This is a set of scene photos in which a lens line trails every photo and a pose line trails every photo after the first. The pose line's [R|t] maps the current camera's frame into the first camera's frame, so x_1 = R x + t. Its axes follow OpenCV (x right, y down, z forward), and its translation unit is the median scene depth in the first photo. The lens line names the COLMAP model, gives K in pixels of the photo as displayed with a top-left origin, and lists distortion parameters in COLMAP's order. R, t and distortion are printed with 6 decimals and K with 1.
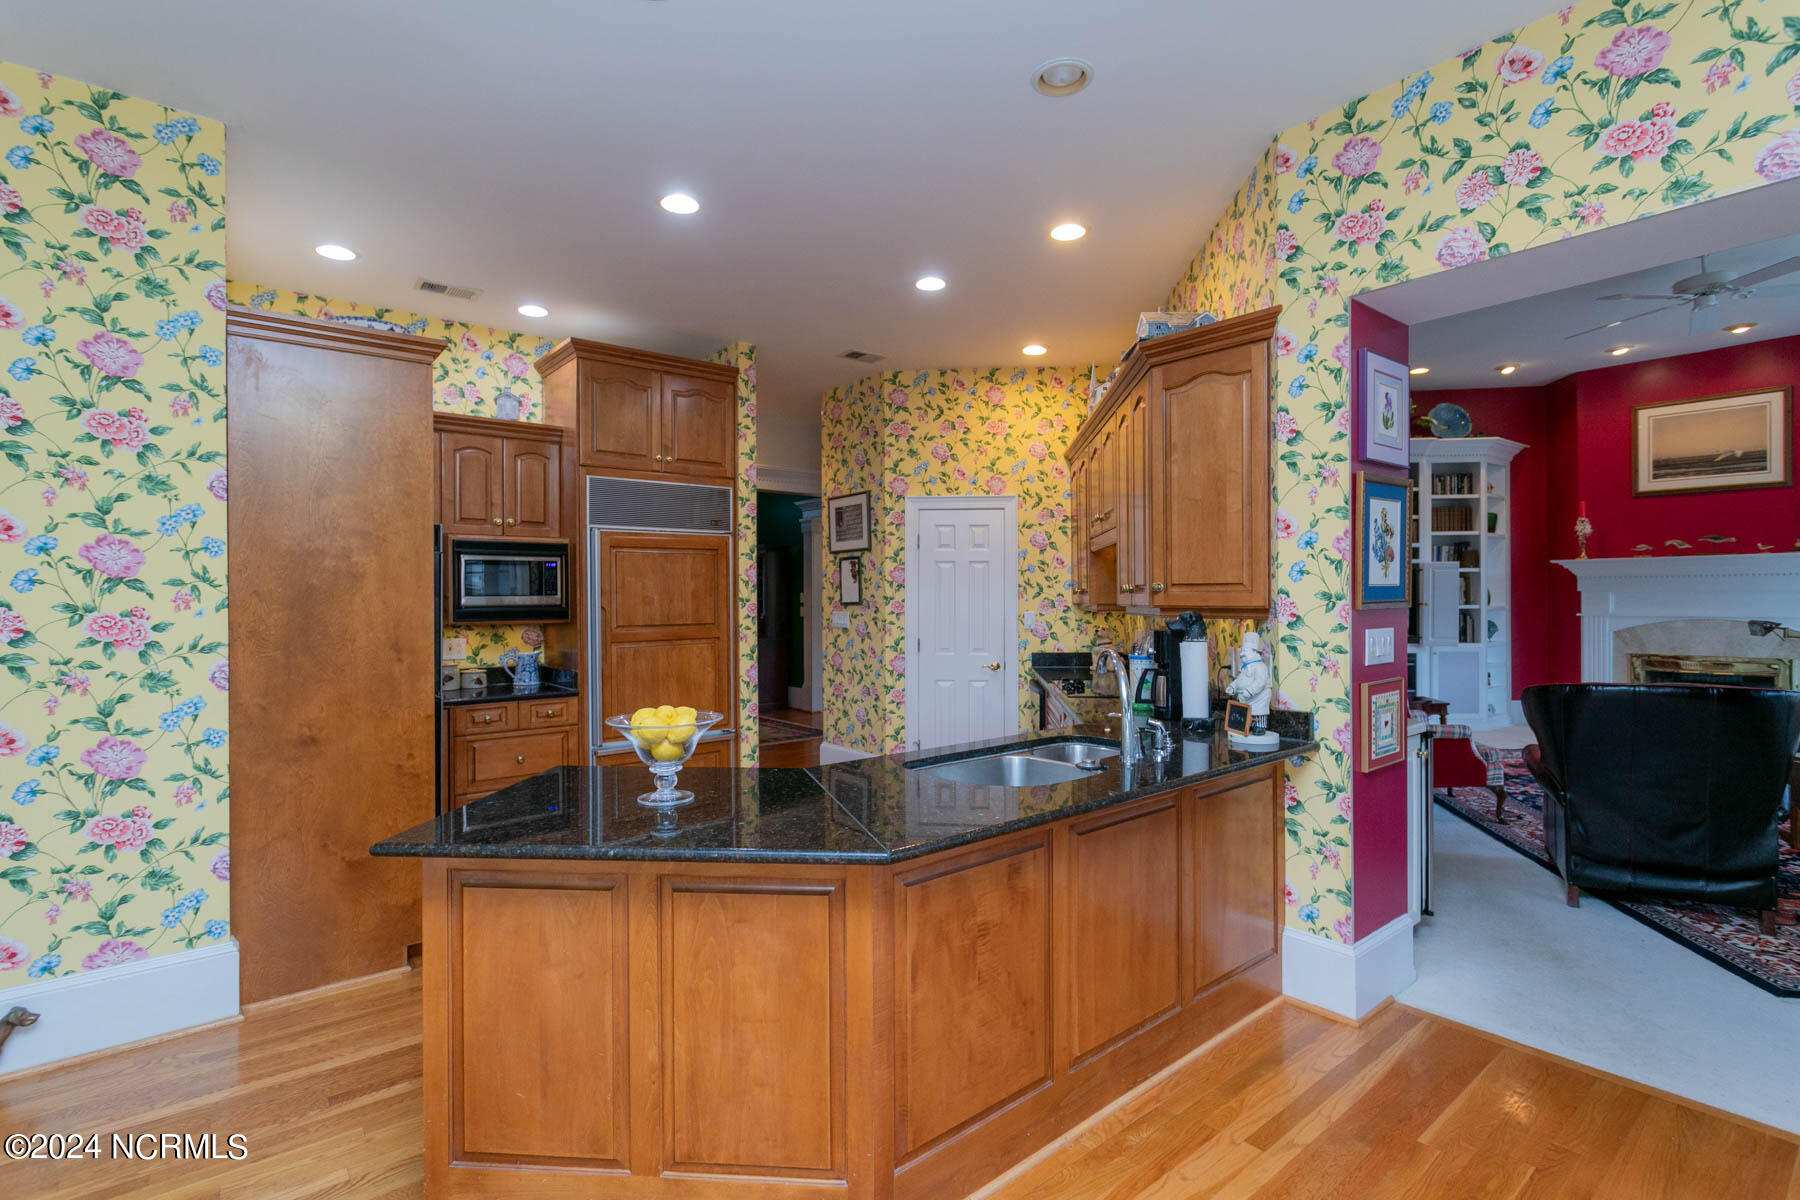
lens RADIAL K [[839.0, 0, 897.4], [0, 839.0, 604.7], [0, 0, 1]] dist [0.001784, 0.000172]
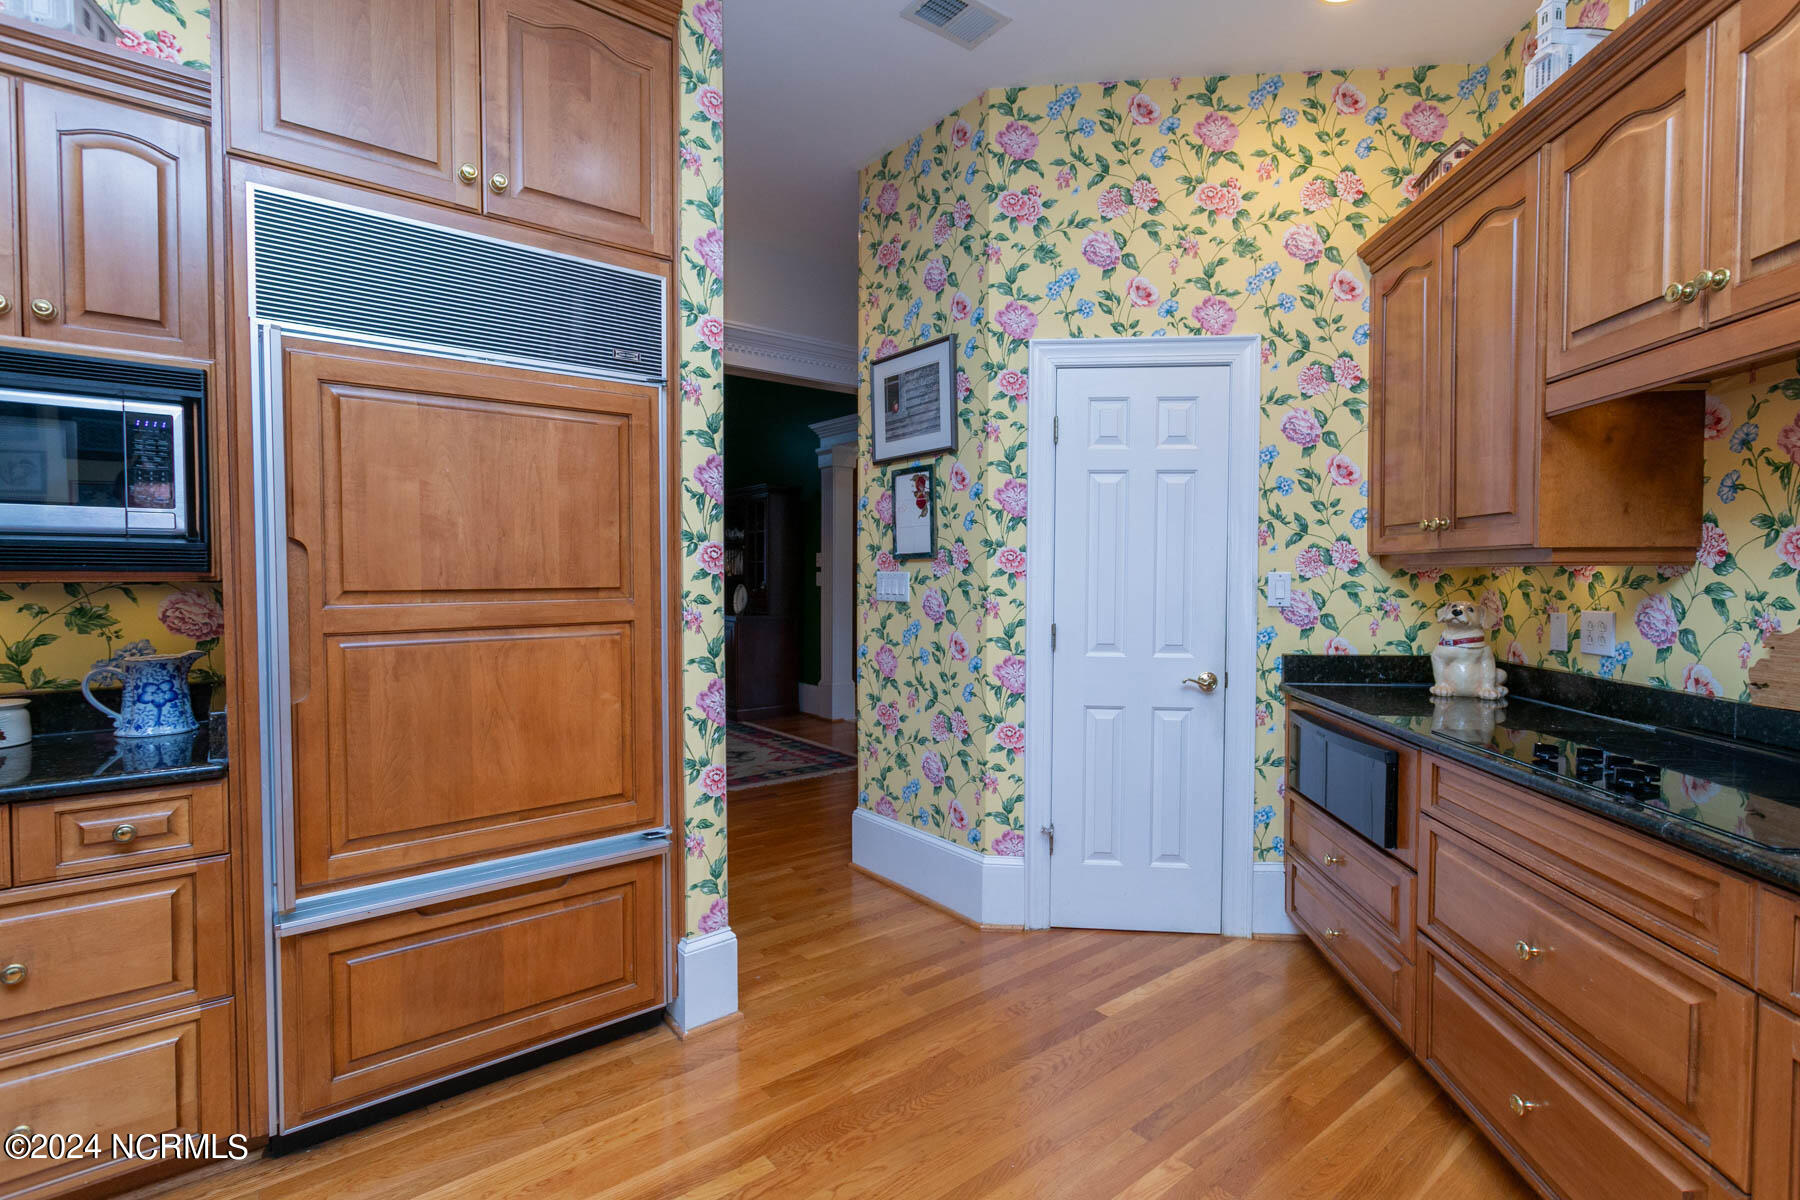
lens RADIAL K [[839.0, 0, 902.7], [0, 839.0, 603.3], [0, 0, 1]] dist [0.001784, 0.000172]
pose [[0.999913, 0.008056, -0.010471, -0.060138], [-0.007760, 0.999578, 0.027987, 0.014500], [0.010692, -0.027903, 0.999553, 0.495853]]
